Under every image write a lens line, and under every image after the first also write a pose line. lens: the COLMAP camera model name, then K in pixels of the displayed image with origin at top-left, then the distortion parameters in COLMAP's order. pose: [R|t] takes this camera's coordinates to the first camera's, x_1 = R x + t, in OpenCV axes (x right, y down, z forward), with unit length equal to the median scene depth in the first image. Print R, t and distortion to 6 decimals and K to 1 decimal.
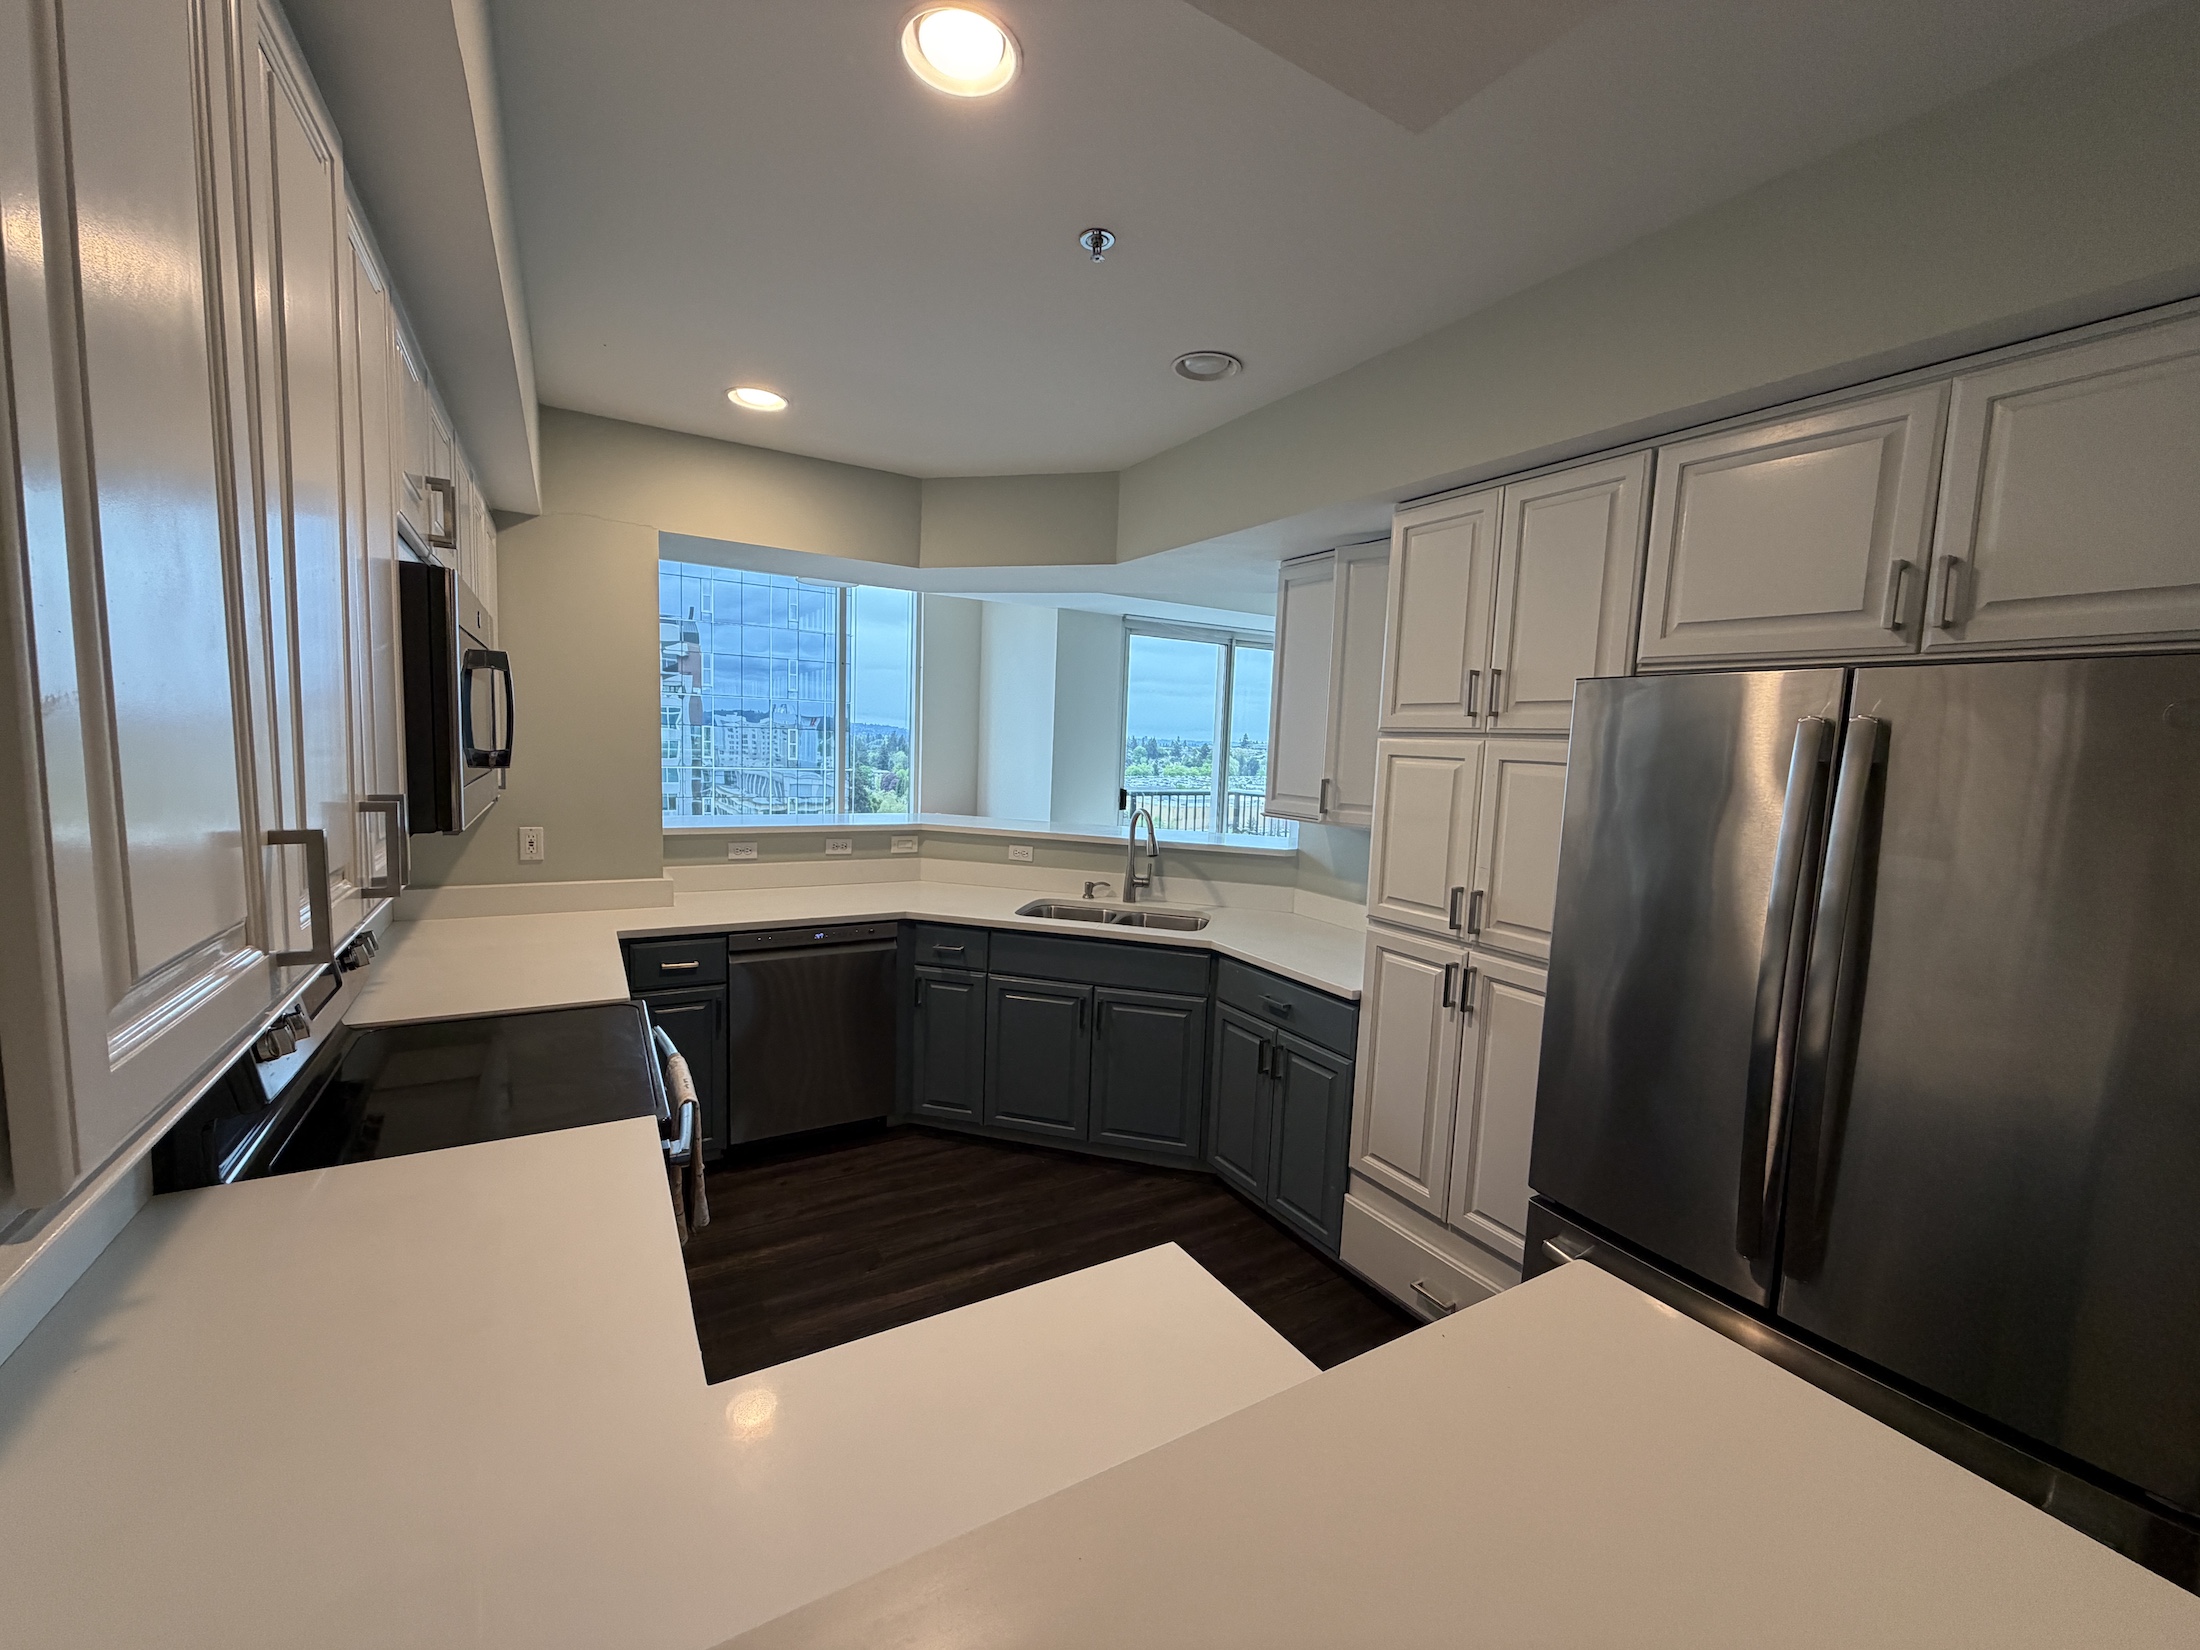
lens RADIAL K [[880.2, 0, 1095.8], [0, 880.2, 826.9], [0, 0, 1]] dist [0.000068, 0.000026]
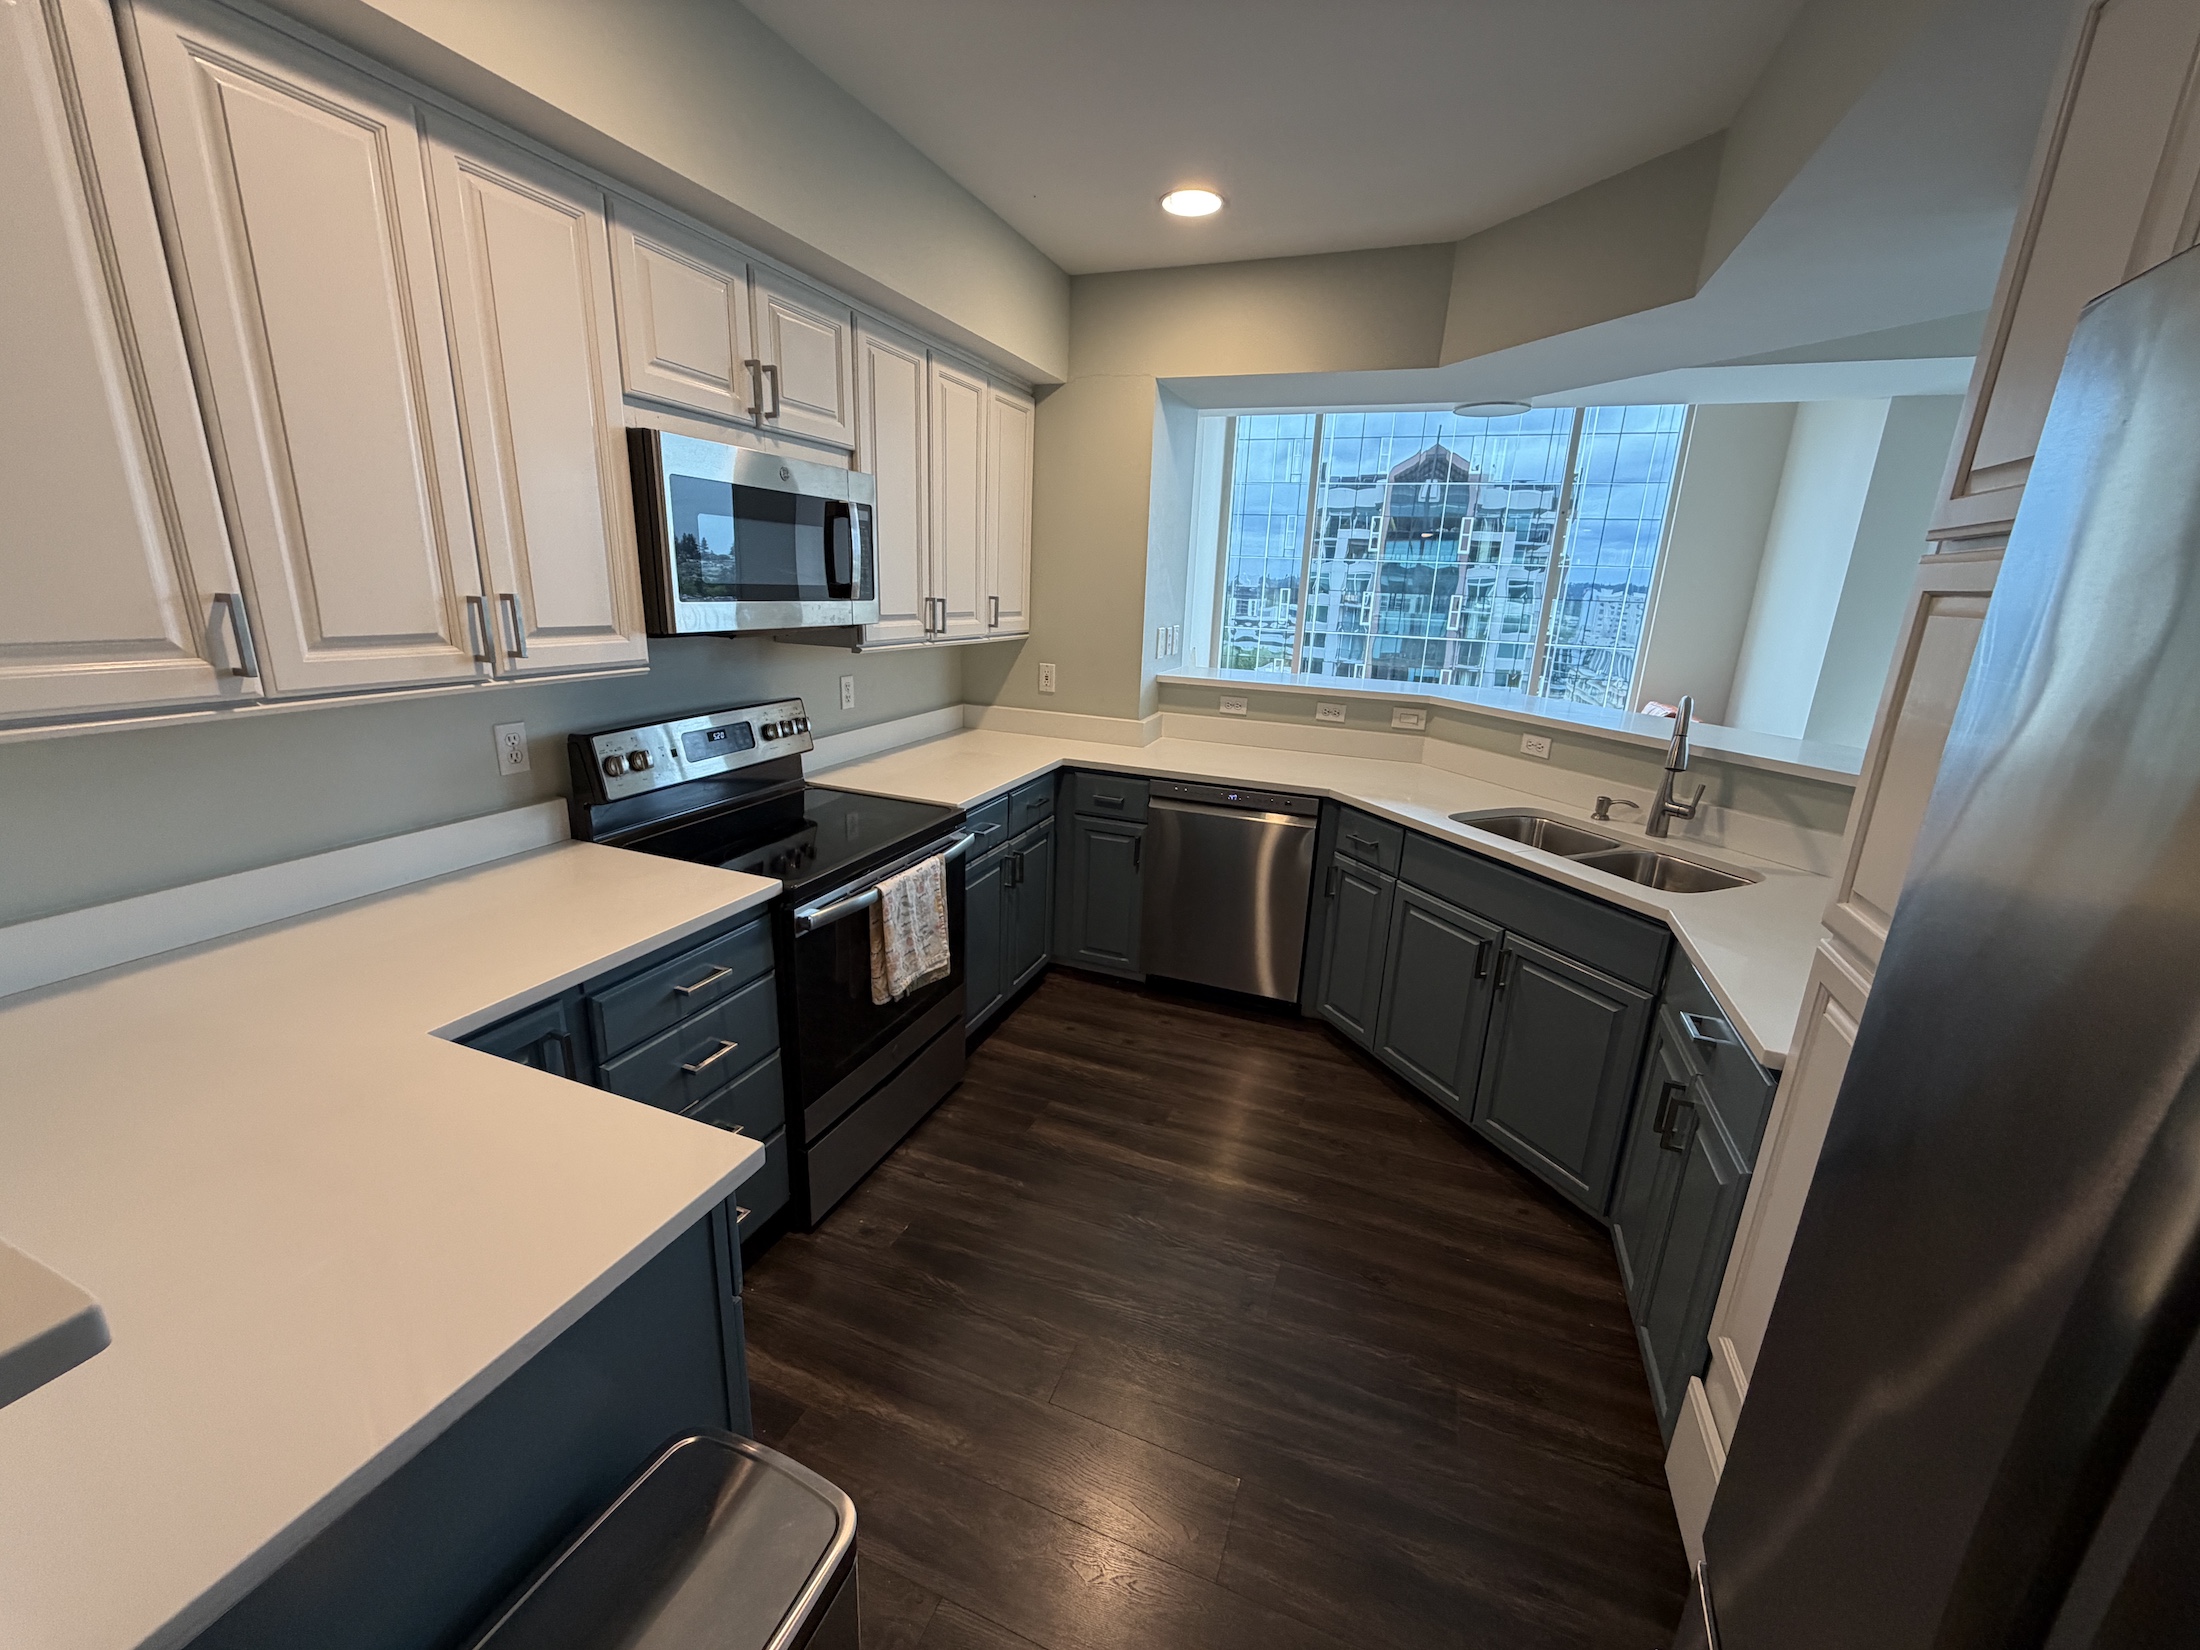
lens RADIAL K [[880.2, 0, 1093.3], [0, 880.2, 826.6], [0, 0, 1]] dist [0.000068, 0.000026]
pose [[0.616976, 0.198147, -0.761629, 0.315473], [-0.092816, 0.979351, 0.179603, -0.003332], [0.781490, -0.040119, 0.622627, 0.264854]]
